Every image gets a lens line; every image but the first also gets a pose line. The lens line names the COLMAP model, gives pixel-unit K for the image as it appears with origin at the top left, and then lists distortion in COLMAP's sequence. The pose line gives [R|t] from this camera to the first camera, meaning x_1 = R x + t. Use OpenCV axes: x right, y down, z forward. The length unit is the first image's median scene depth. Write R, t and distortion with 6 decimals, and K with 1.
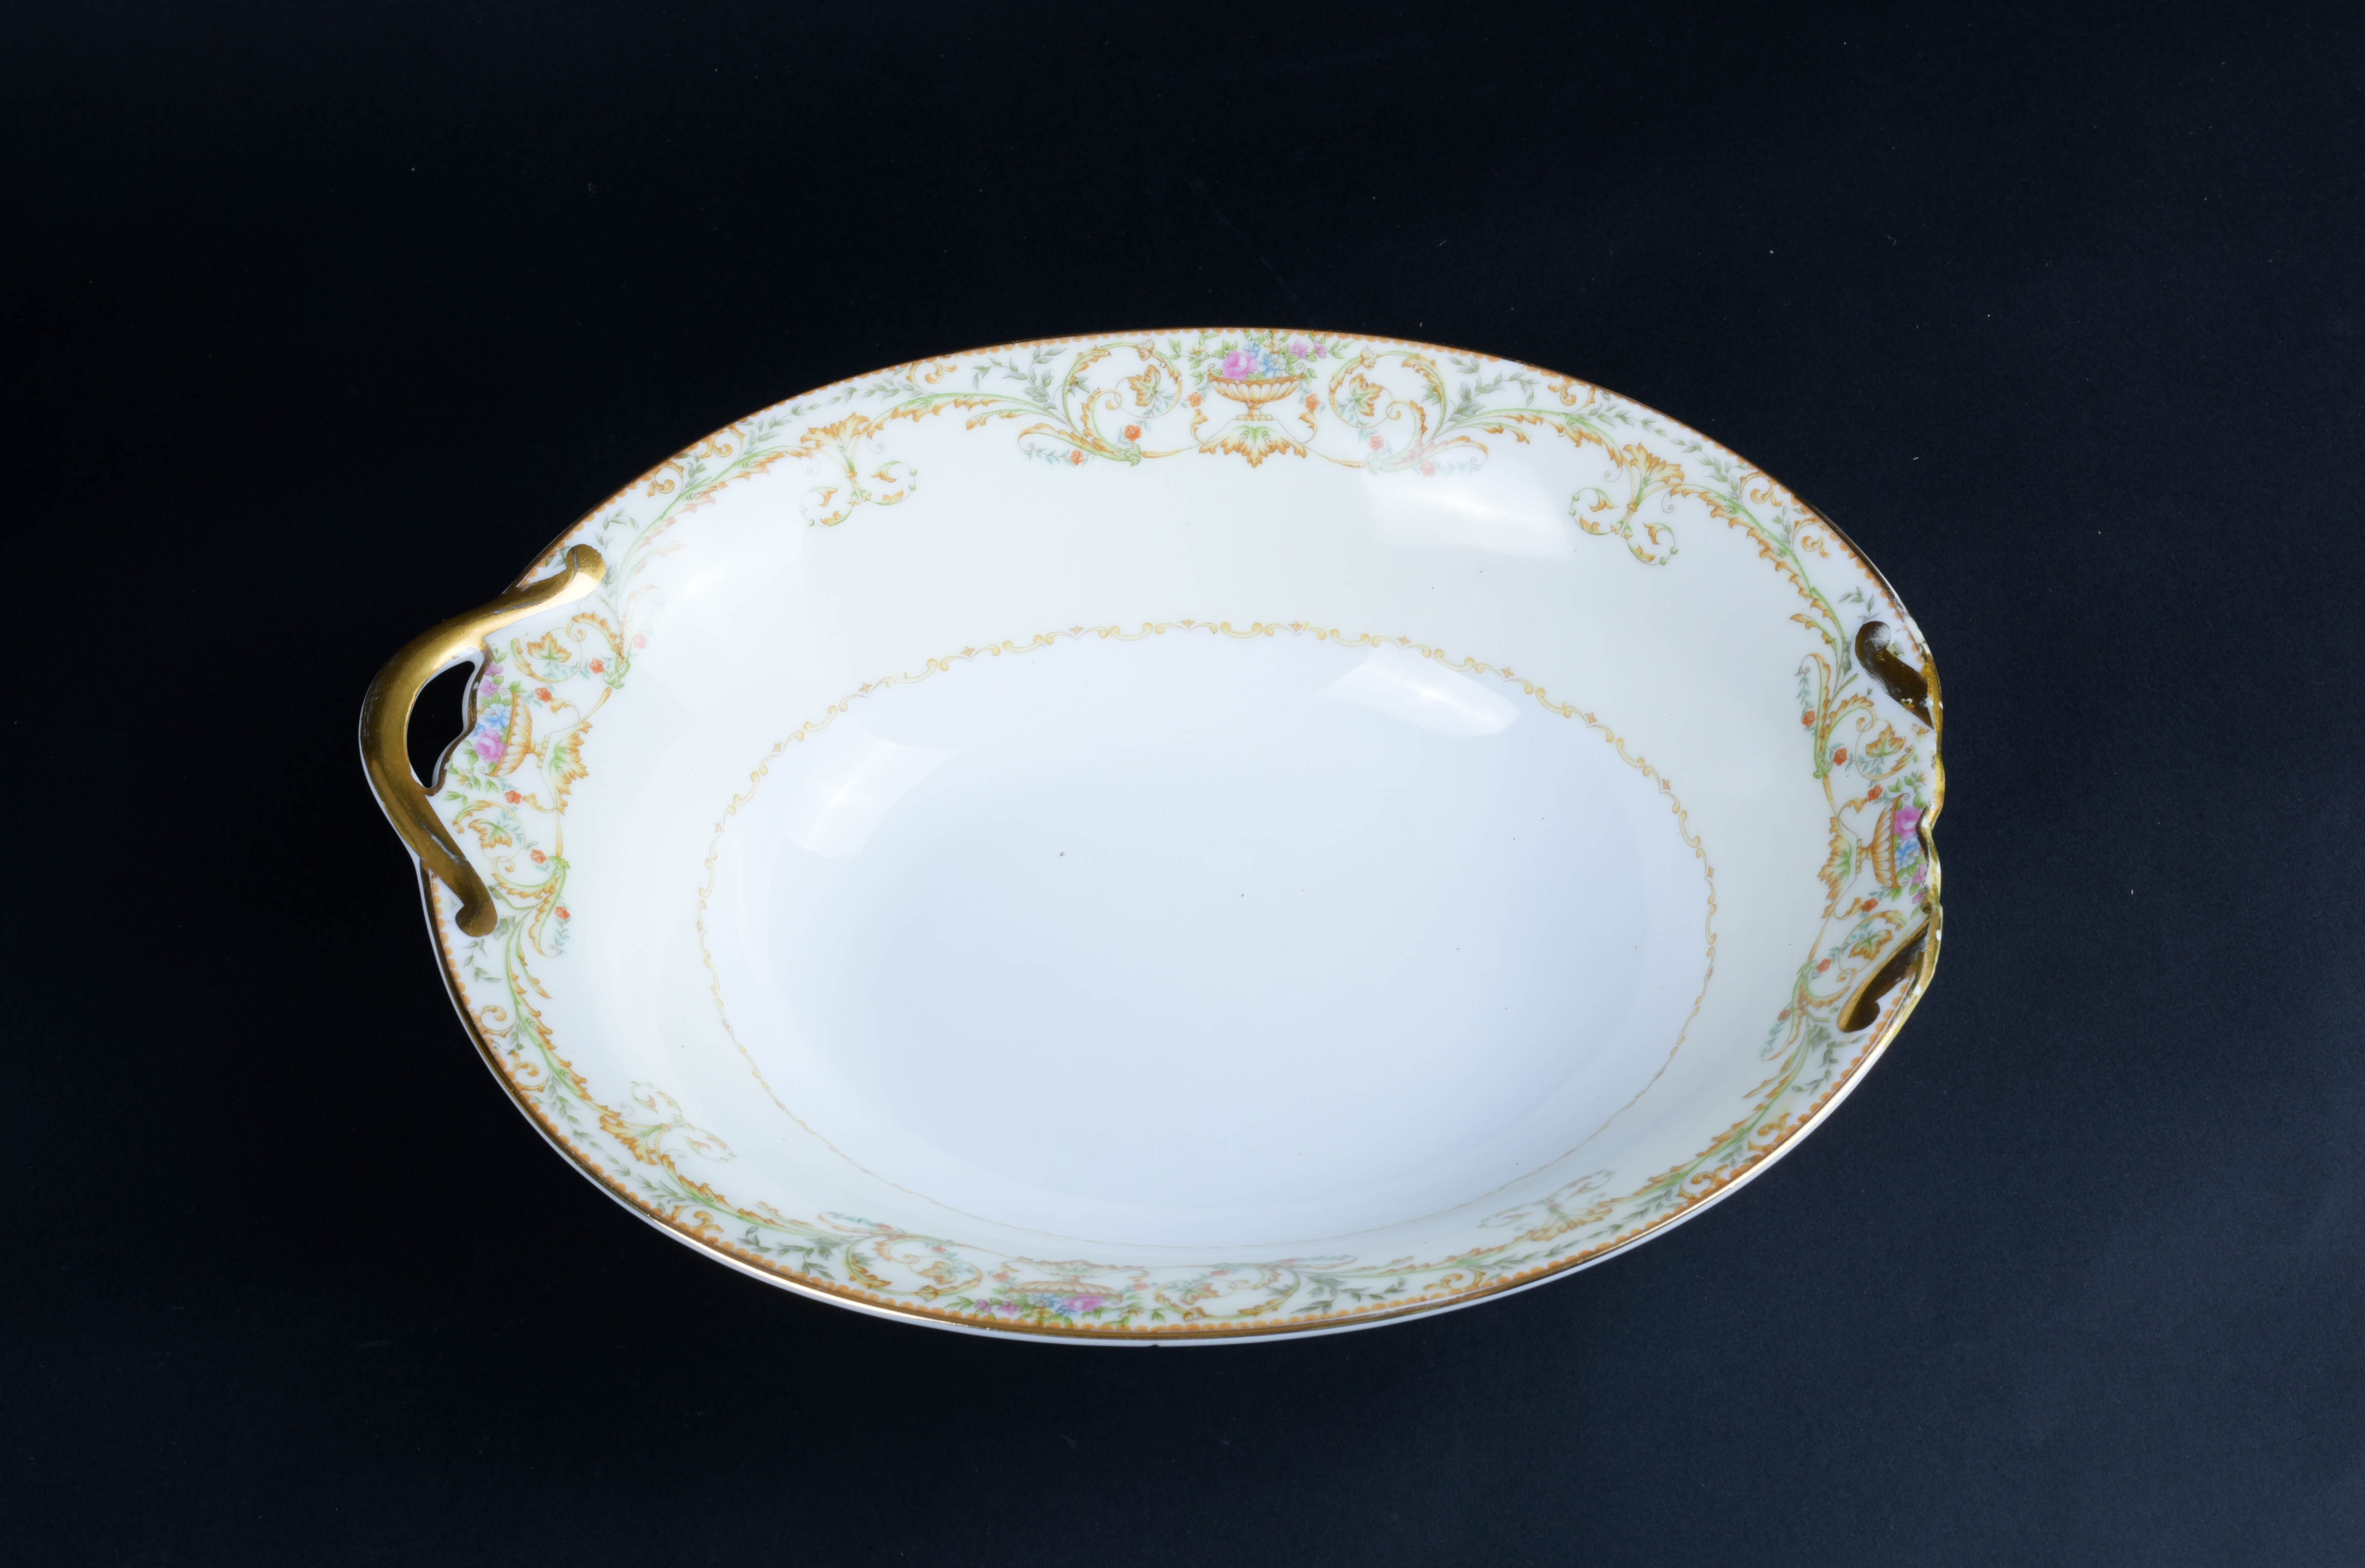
lens RADIAL K [[3563.9, 0, 1182.5], [0, 3563.9, 784.0], [0, 0, 1]] dist [-0.010293, -0.008614]
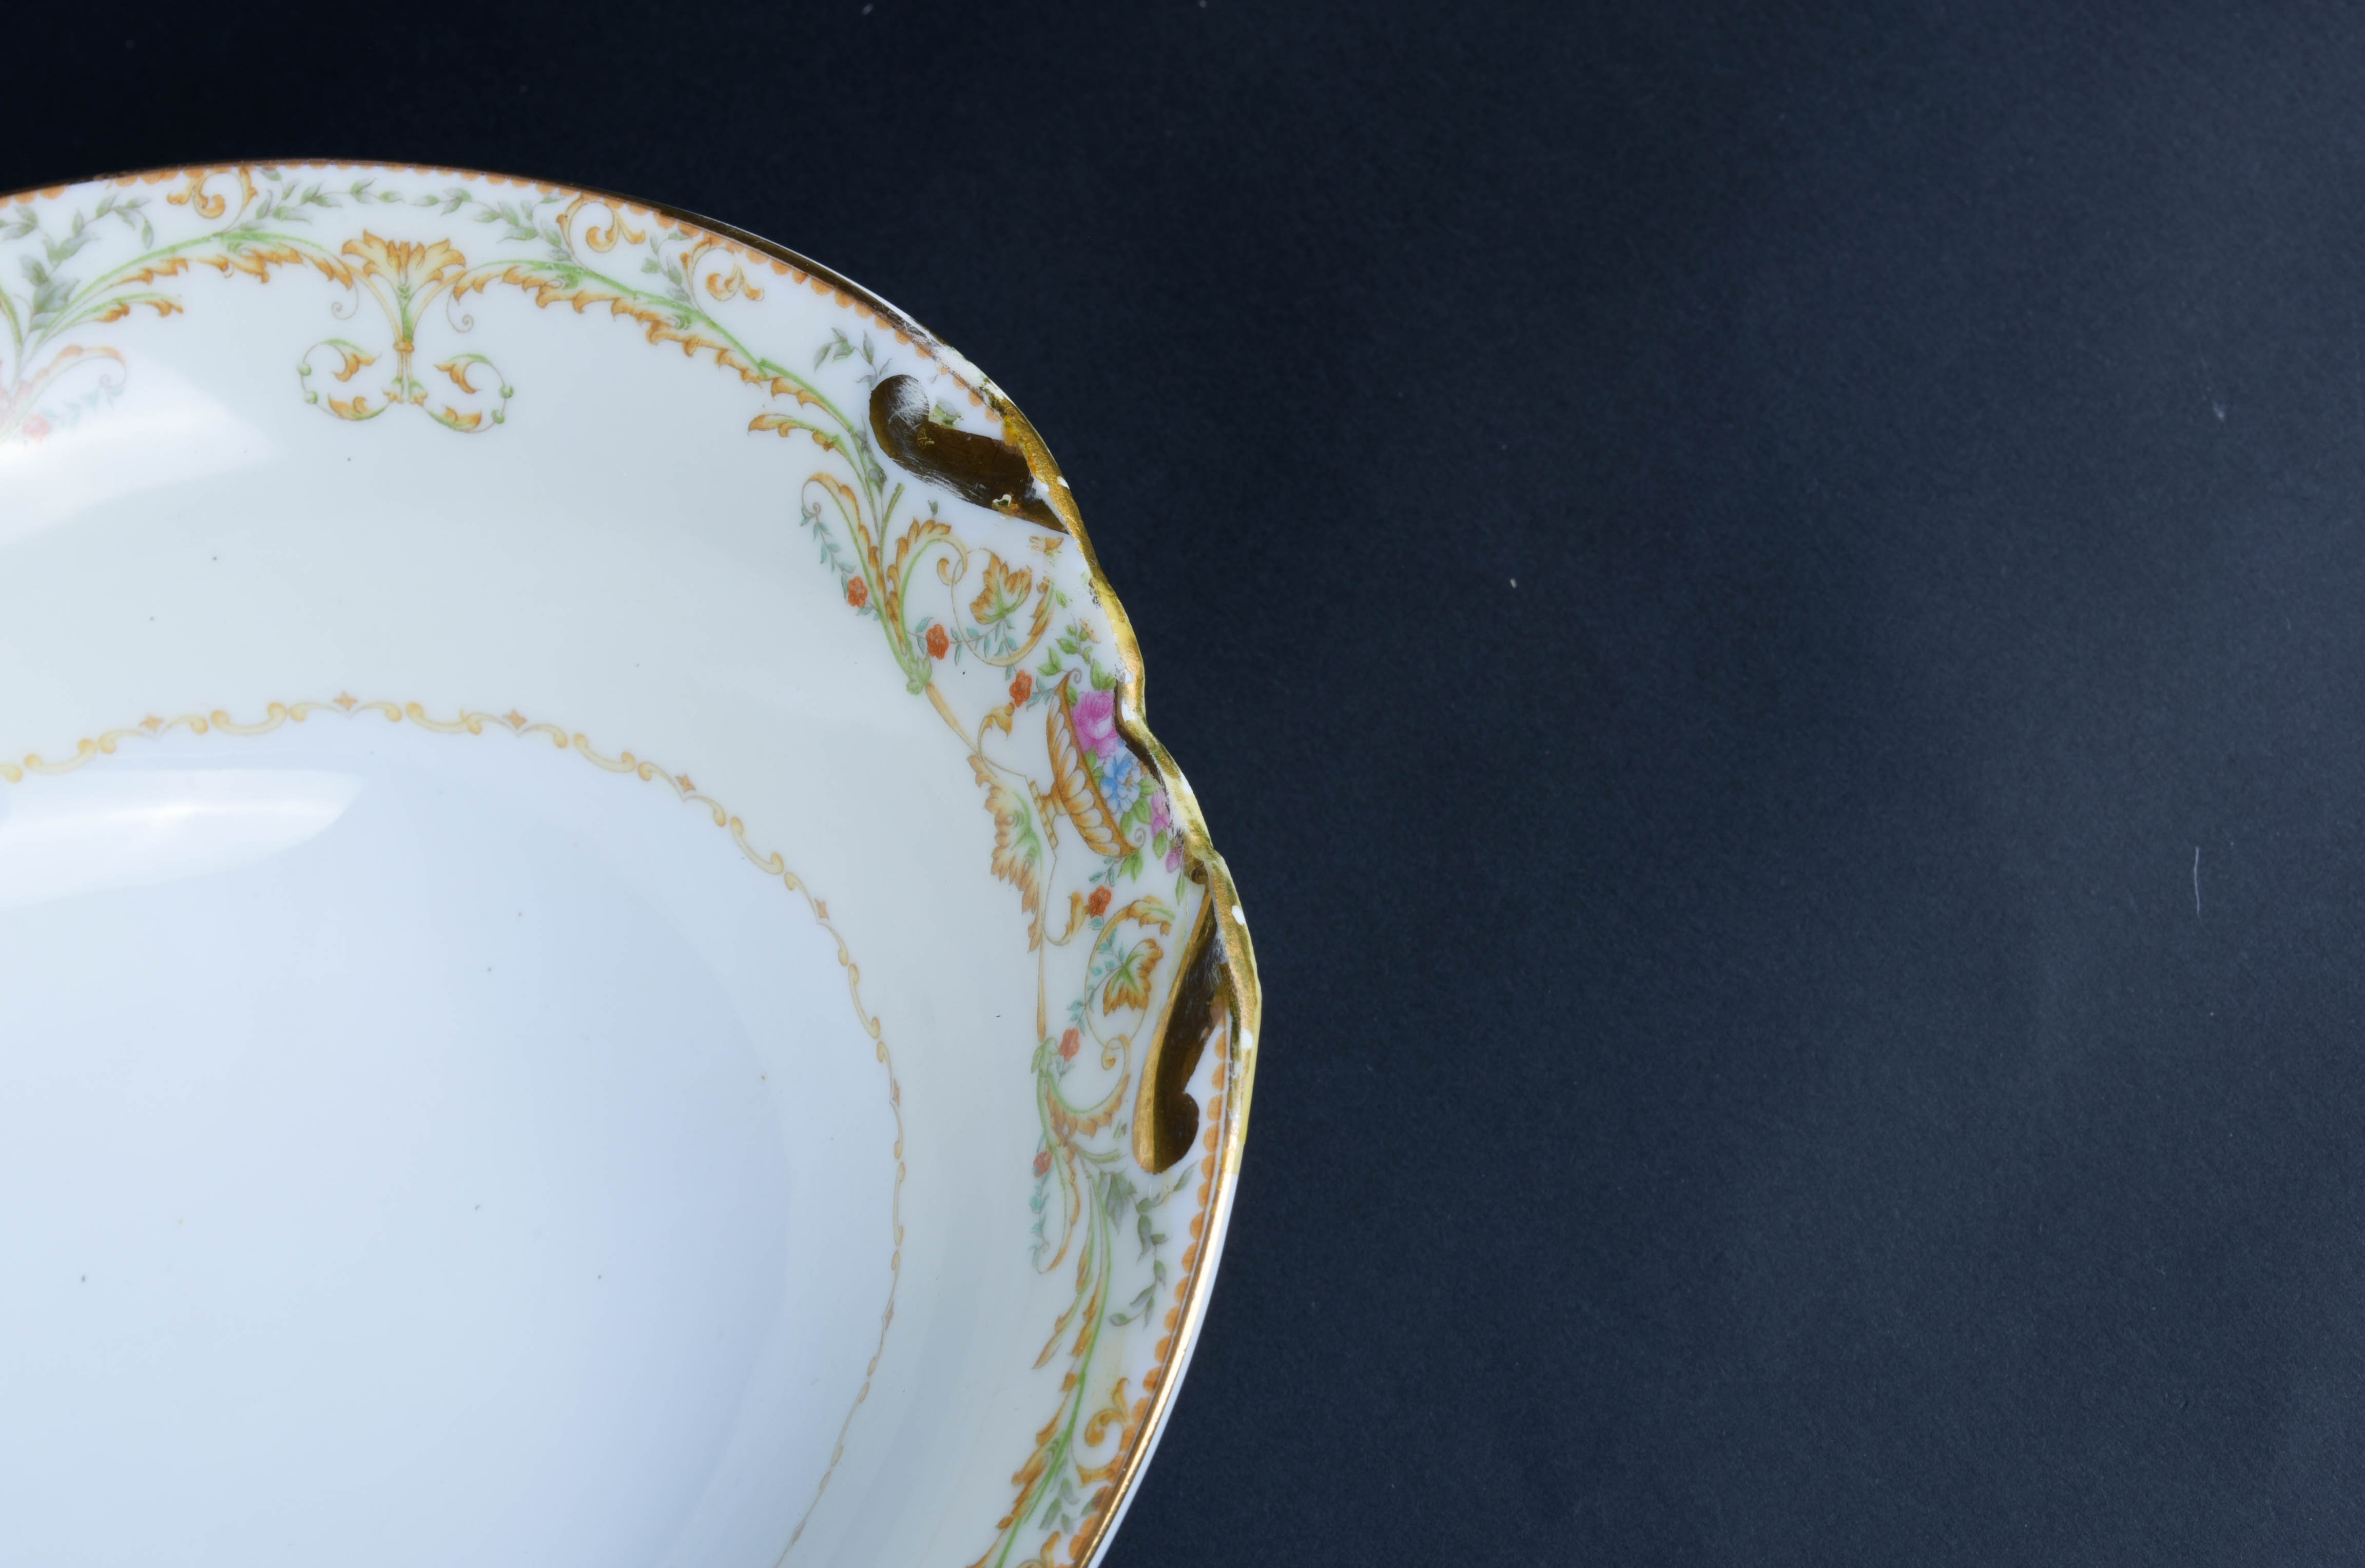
lens RADIAL K [[4191.8, 0, 1182.5], [0, 4191.8, 784.0], [0, 0, 1]] dist [-0.020024, 0.053786]
pose [[0.888549, -0.436016, 0.142728, 0.116630], [0.419330, 0.898052, 0.132909, -0.055585], [-0.186128, -0.058246, 0.980798, 0.371378]]
